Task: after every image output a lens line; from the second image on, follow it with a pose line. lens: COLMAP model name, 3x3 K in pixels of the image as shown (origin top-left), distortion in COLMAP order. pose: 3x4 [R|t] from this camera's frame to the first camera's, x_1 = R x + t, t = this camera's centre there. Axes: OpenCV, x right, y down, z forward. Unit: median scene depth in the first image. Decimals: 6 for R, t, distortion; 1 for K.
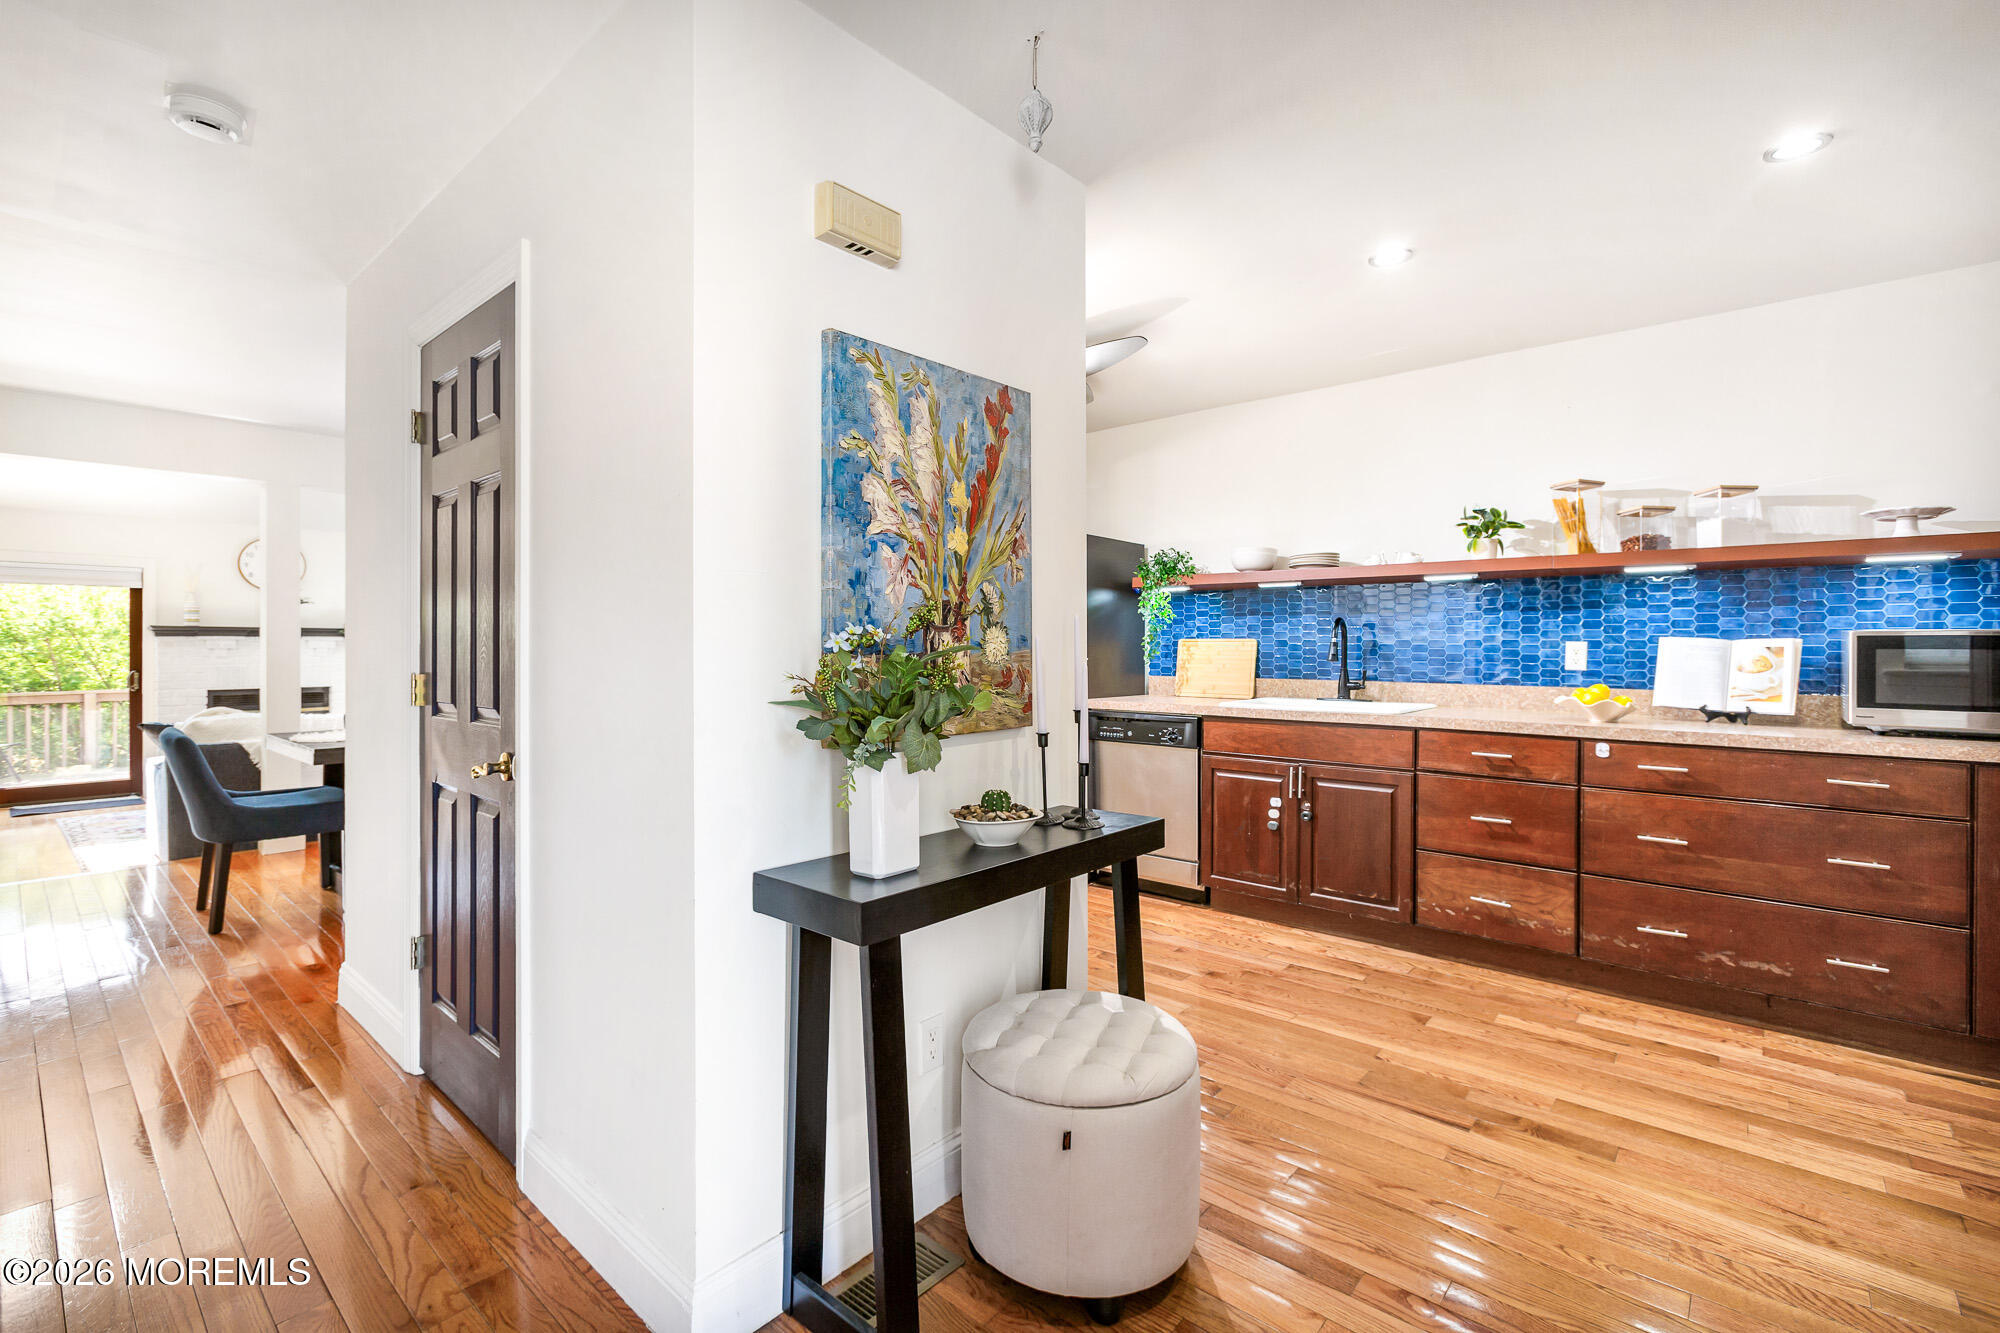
lens RADIAL K [[914.1, 0, 1002.3], [0, 914.1, 634.7], [0, 0, 1]] dist [-0.003747, 0.000351]
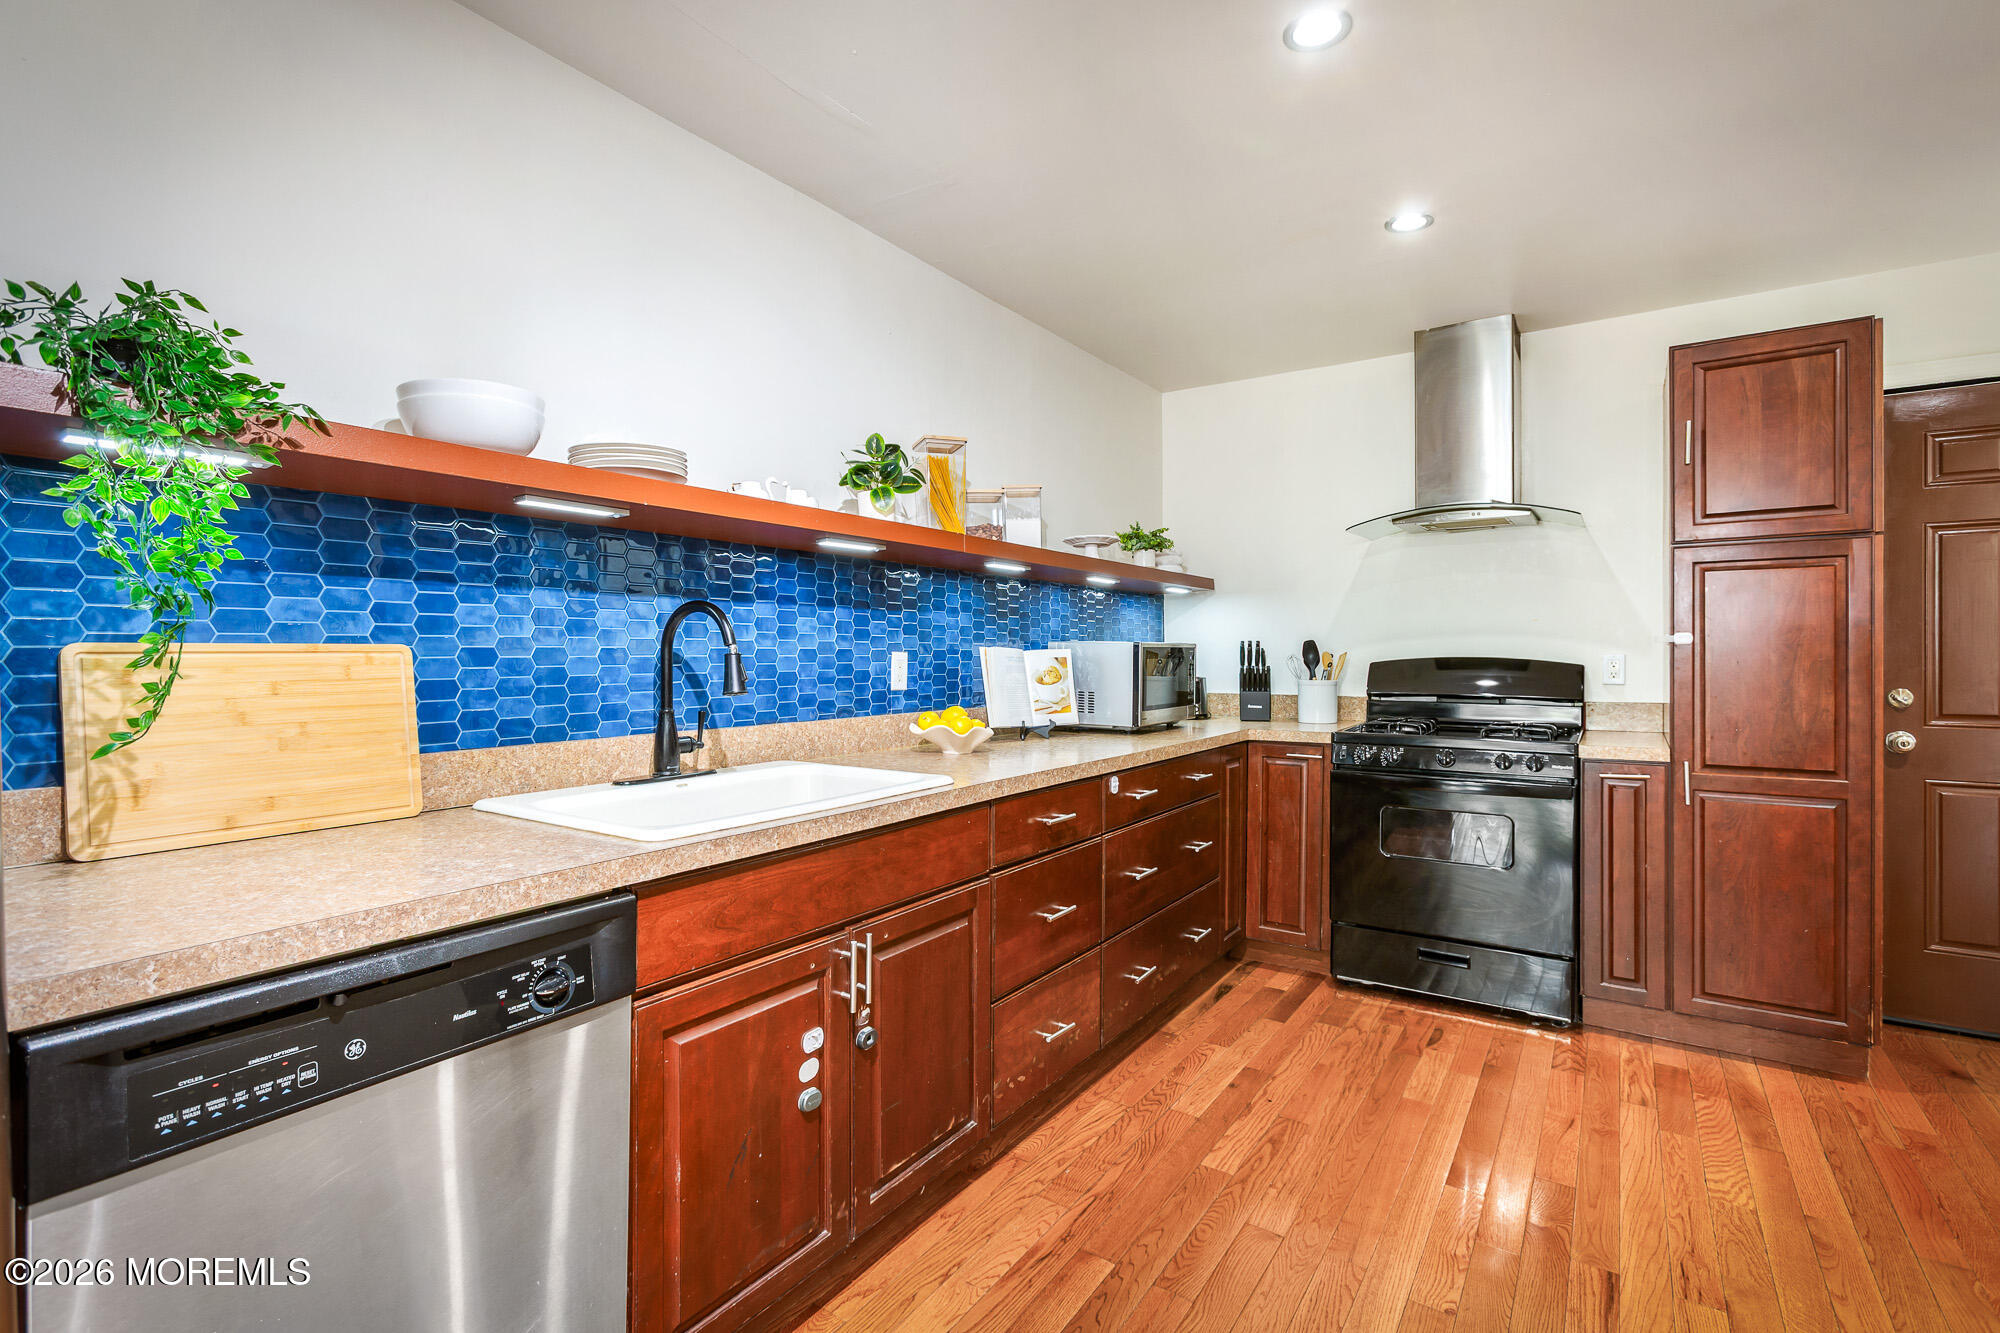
lens RADIAL K [[914.1, 0, 996.6], [0, 914.1, 681.6], [0, 0, 1]] dist [-0.003747, 0.000351]
pose [[-0.108764, -0.030131, 0.993611, -0.114674], [-0.004333, 0.999545, 0.029836, 0.008833], [-0.994058, -0.001061, -0.108845, 0.962715]]
